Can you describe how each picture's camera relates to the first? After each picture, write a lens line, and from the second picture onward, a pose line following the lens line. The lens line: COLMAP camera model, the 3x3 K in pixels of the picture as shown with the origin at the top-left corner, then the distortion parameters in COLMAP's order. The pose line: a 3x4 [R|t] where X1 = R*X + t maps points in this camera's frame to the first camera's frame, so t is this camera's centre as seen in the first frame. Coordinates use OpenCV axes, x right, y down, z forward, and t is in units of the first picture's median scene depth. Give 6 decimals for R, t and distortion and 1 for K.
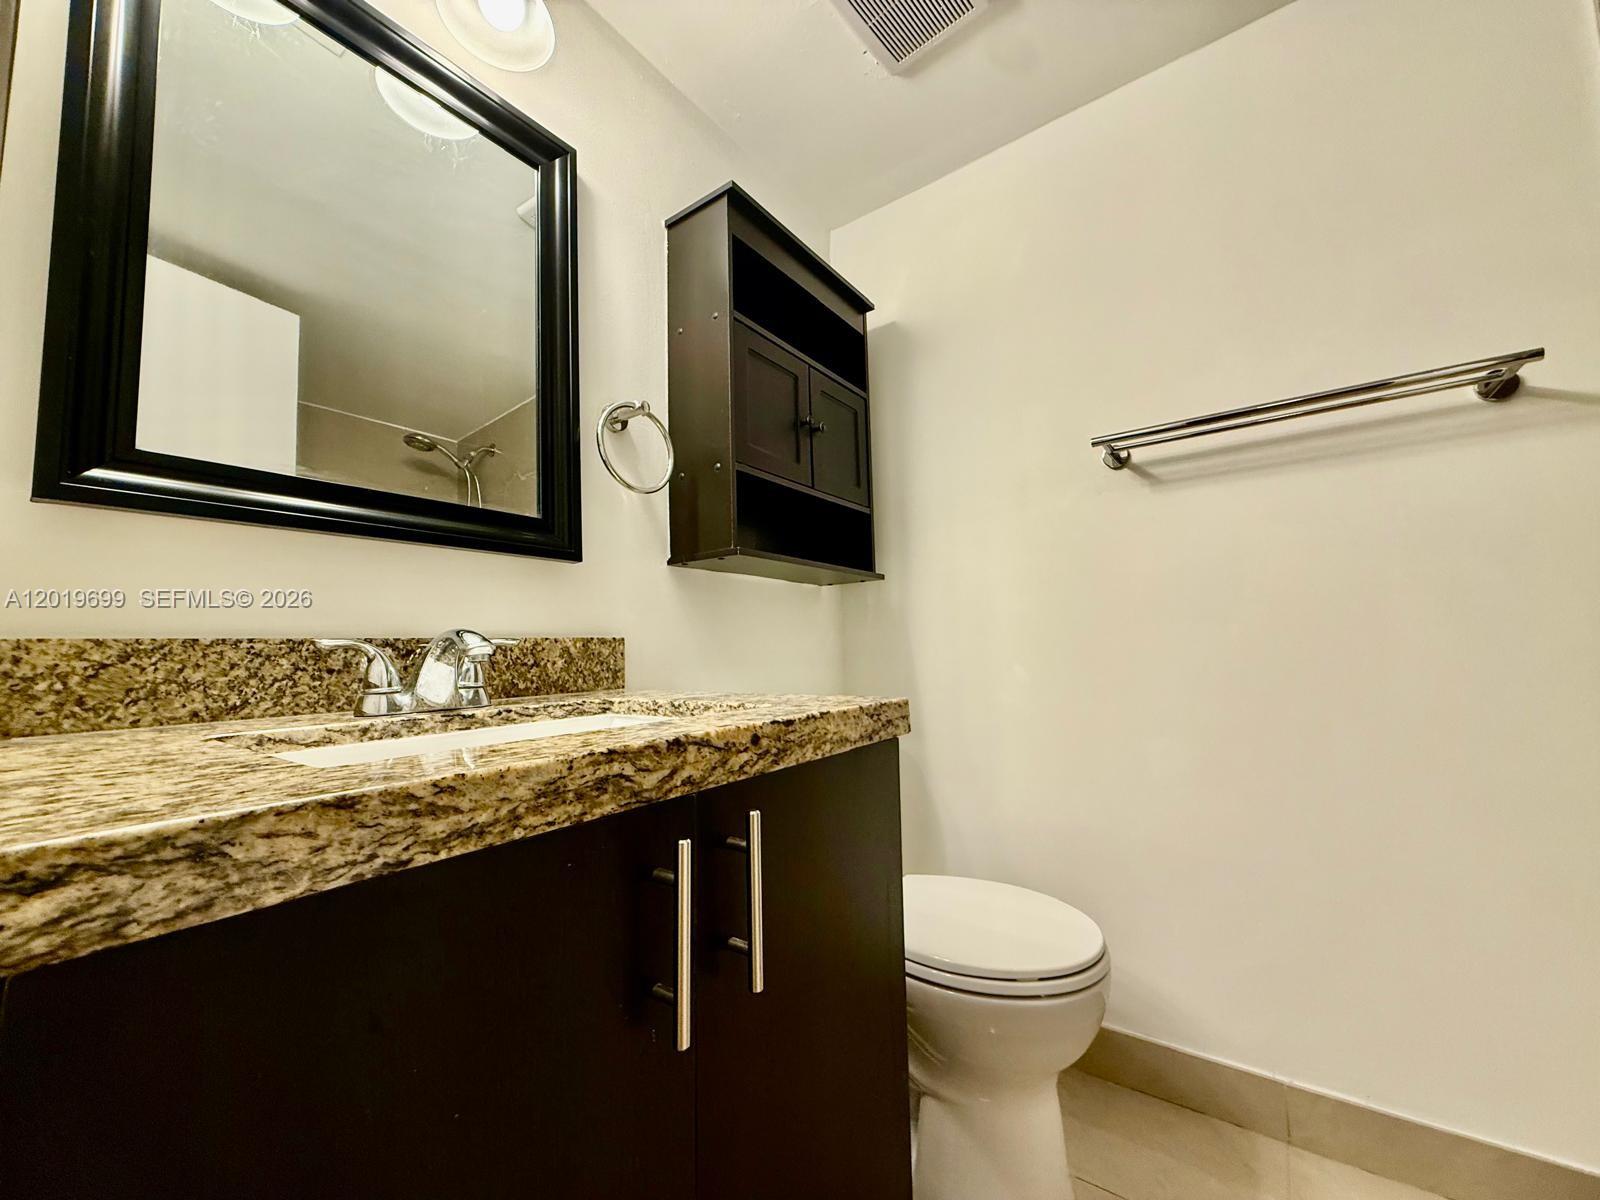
lens RADIAL K [[631.1, 0, 797.0], [0, 631.1, 601.3], [0, 0, 1]] dist [-0.001251, -0.000409]
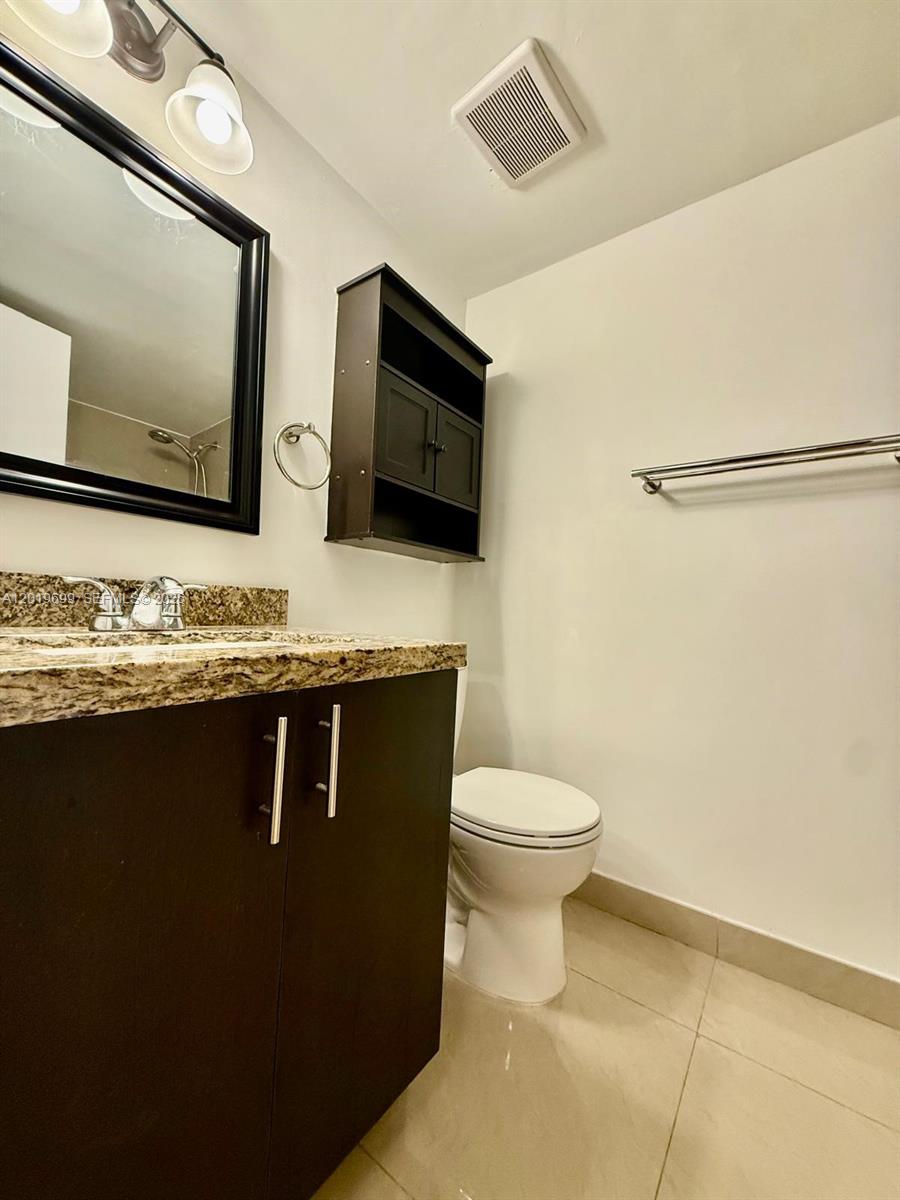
lens RADIAL K [[473.3, 0, 451.4], [0, 473.3, 599.8], [0, 0, 1]] dist [-0.001251, -0.000409]
pose [[0.997749, 0.066666, 0.007233, 0.098582], [-0.066966, 0.996207, 0.055564, -0.005370], [-0.003501, -0.055923, 0.998429, -0.079656]]
